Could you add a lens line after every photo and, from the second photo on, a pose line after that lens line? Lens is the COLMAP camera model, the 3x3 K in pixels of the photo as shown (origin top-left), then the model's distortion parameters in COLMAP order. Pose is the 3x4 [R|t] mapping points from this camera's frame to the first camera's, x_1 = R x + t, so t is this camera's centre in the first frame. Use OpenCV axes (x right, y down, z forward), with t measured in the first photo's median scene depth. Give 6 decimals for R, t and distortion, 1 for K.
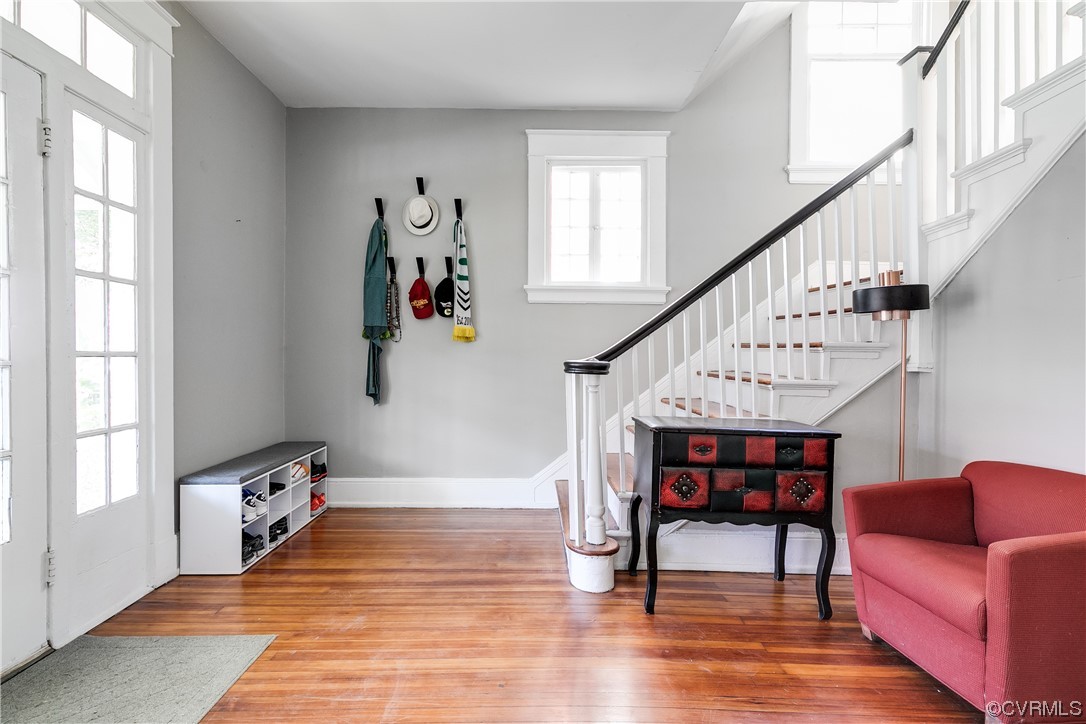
lens RADIAL K [[493.0, 0, 538.1], [0, 493.0, 358.7], [0, 0, 1]] dist [0.008091, -0.001360]
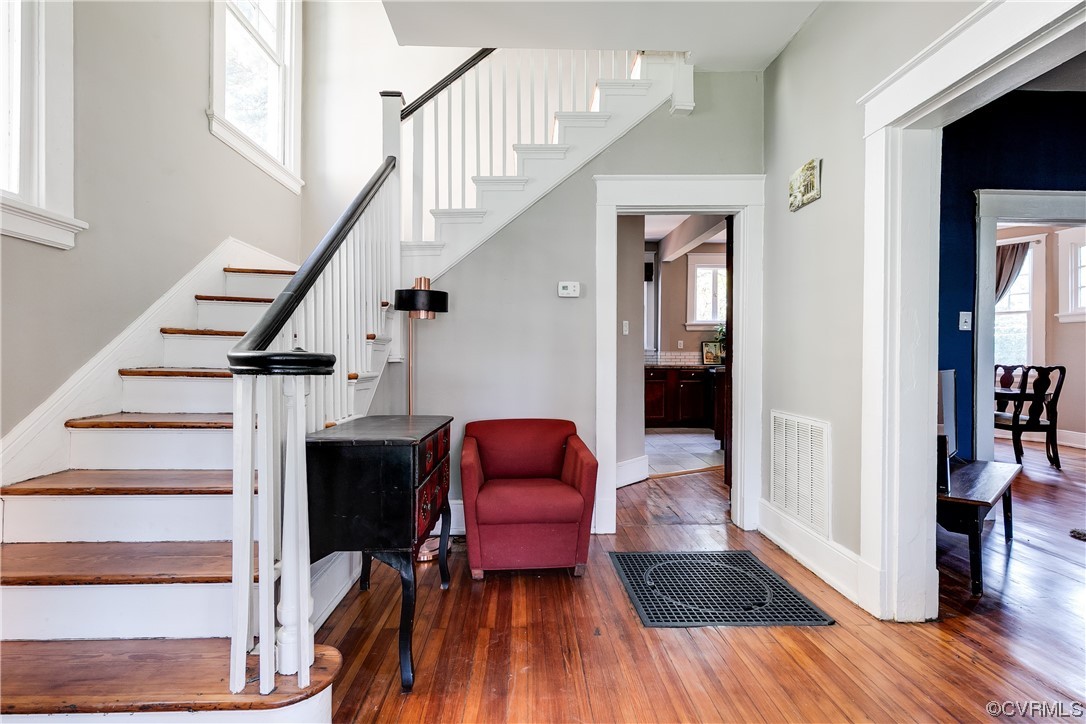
lens RADIAL K [[493.0, 0, 541.7], [0, 493.0, 354.3], [0, 0, 1]] dist [0.008091, -0.001360]
pose [[-0.046775, 0.001413, 0.998904, -0.465062], [0.006126, 0.999981, -0.001127, 0.009777], [-0.998887, 0.006067, -0.046783, 0.743001]]
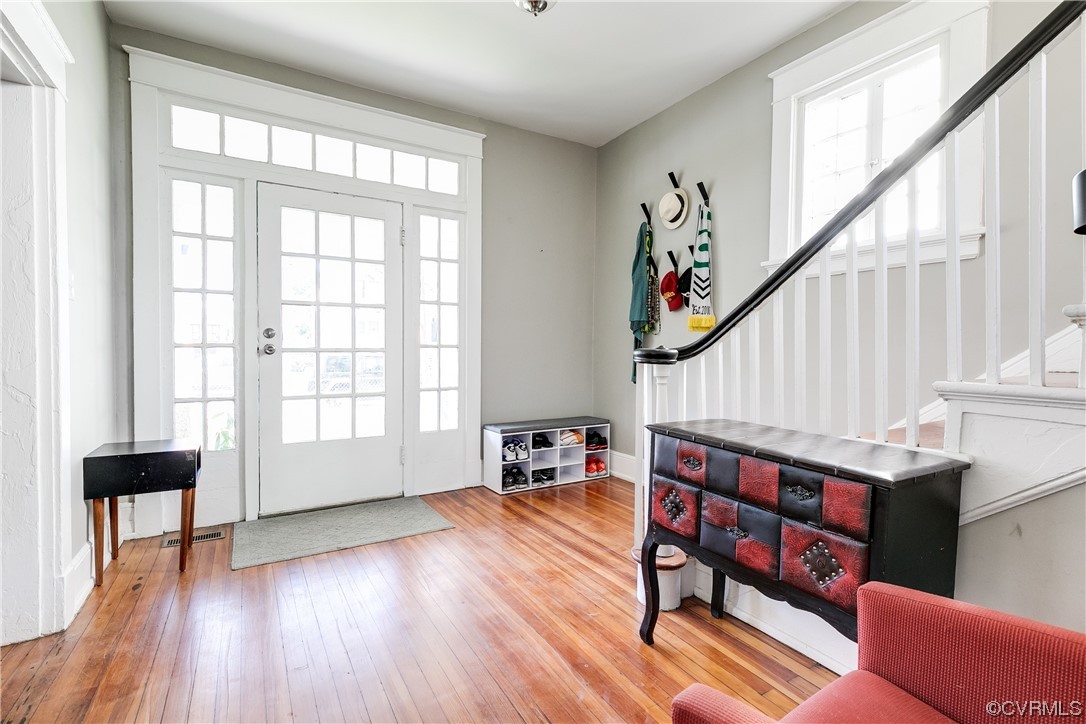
lens RADIAL K [[493.0, 0, 534.0], [0, 493.0, 362.3], [0, 0, 1]] dist [0.008091, -0.001360]
pose [[0.512355, 0.016586, -0.858613, 0.763007], [-0.006602, 0.999860, 0.015375, 0.017528], [0.858748, -0.002209, 0.512393, 0.355204]]
